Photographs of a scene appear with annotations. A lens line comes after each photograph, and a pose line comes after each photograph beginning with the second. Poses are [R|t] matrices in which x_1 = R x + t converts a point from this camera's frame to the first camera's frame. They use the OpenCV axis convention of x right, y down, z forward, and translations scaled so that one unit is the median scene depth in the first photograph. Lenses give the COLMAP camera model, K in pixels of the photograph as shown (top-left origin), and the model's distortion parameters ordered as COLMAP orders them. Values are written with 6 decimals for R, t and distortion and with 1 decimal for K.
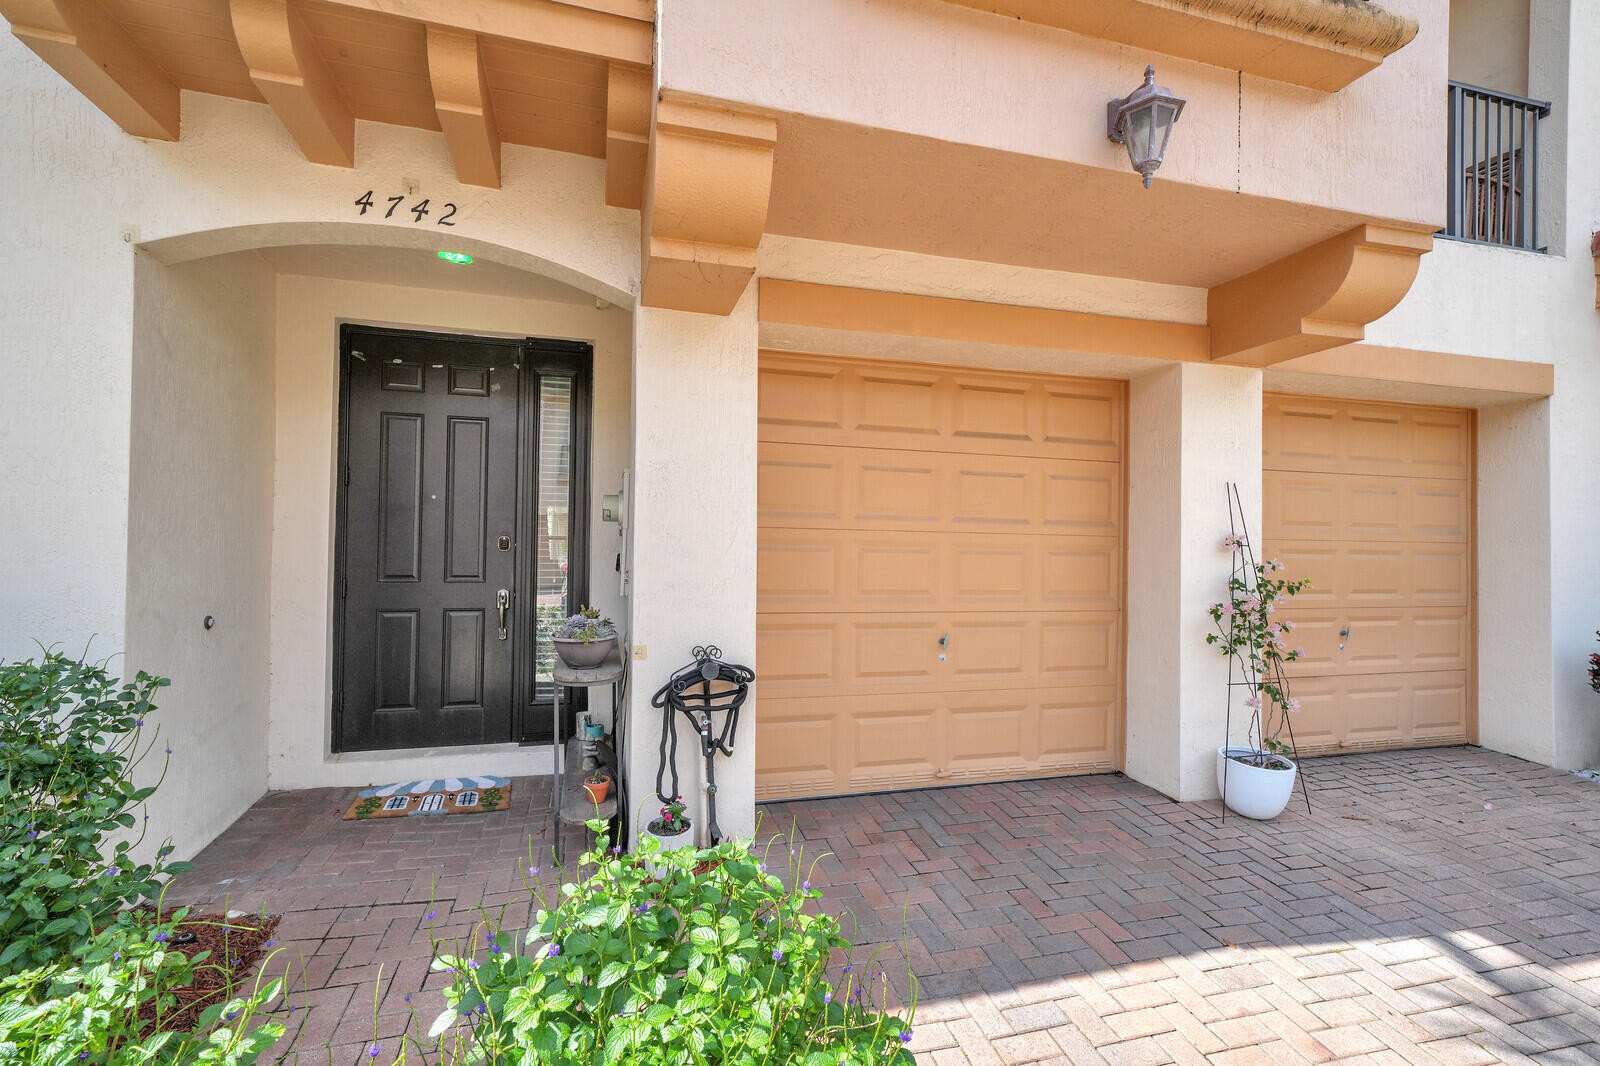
lens RADIAL K [[718.2, 0, 796.1], [0, 718.2, 539.1], [0, 0, 1]] dist [0.001127, 0.004566]
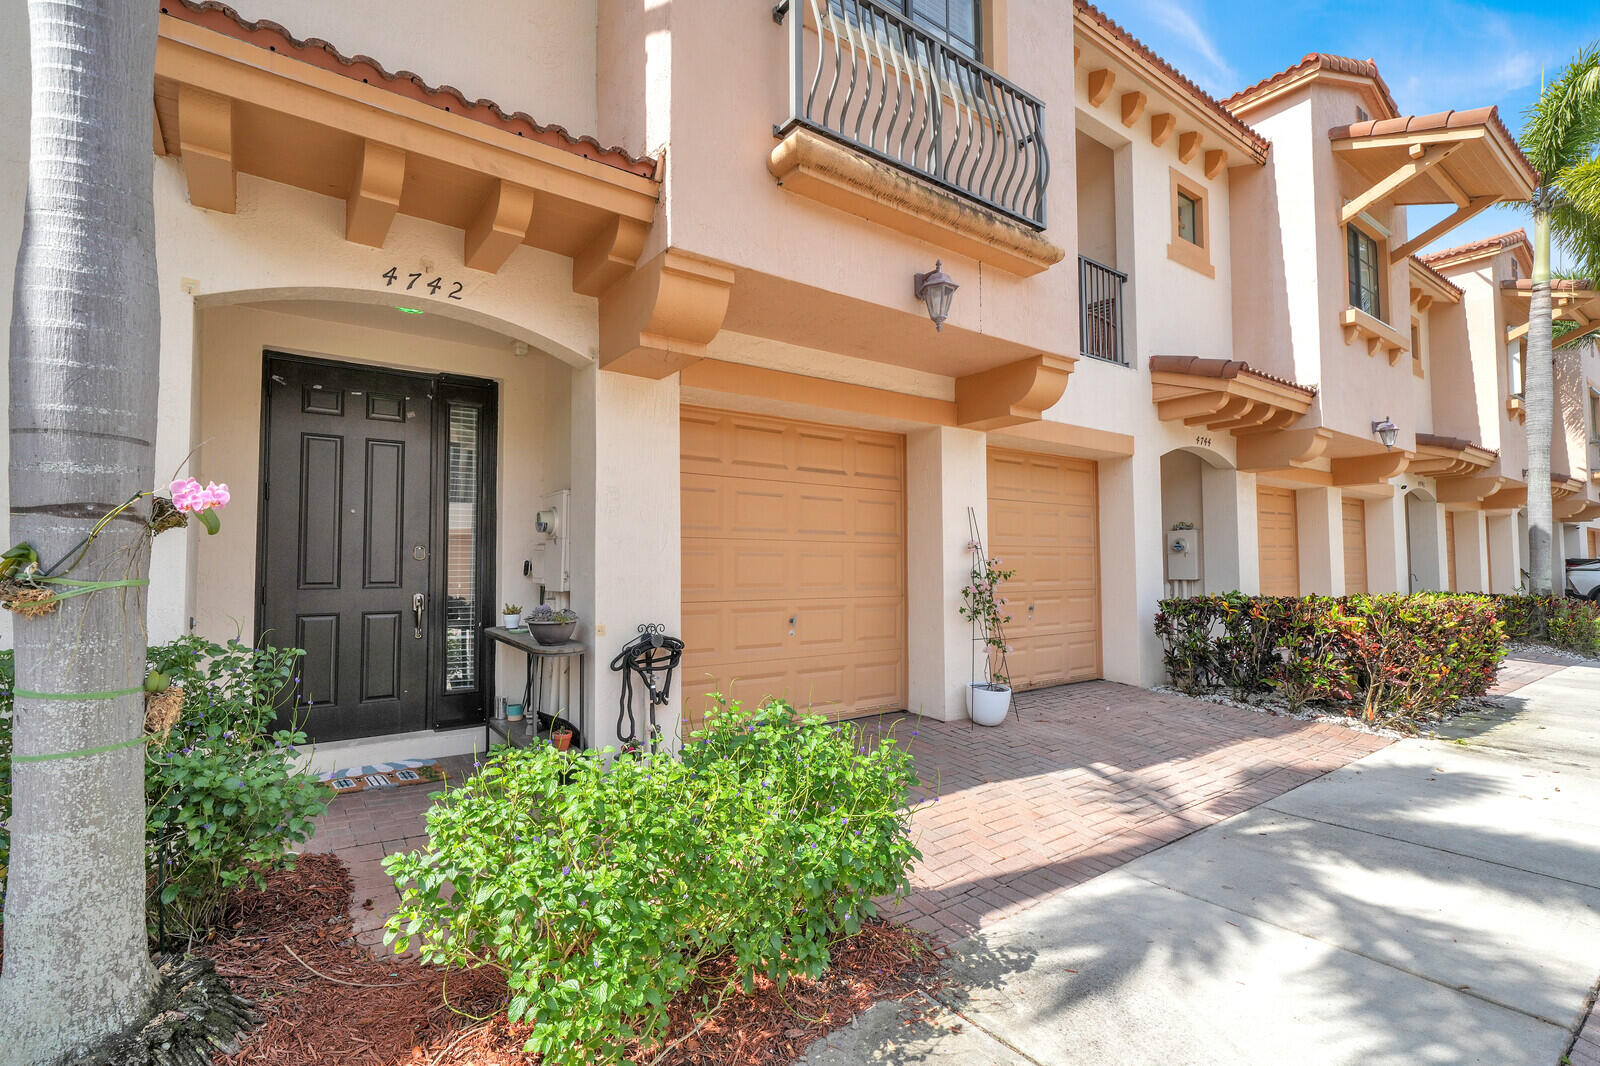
lens RADIAL K [[718.2, 0, 796.1], [0, 718.2, 539.1], [0, 0, 1]] dist [0.001127, 0.004566]
pose [[0.937856, -0.003698, 0.347005, -0.269887], [0.012628, 0.999645, -0.023476, 0.020375], [-0.346795, 0.026399, 0.937569, -0.293640]]
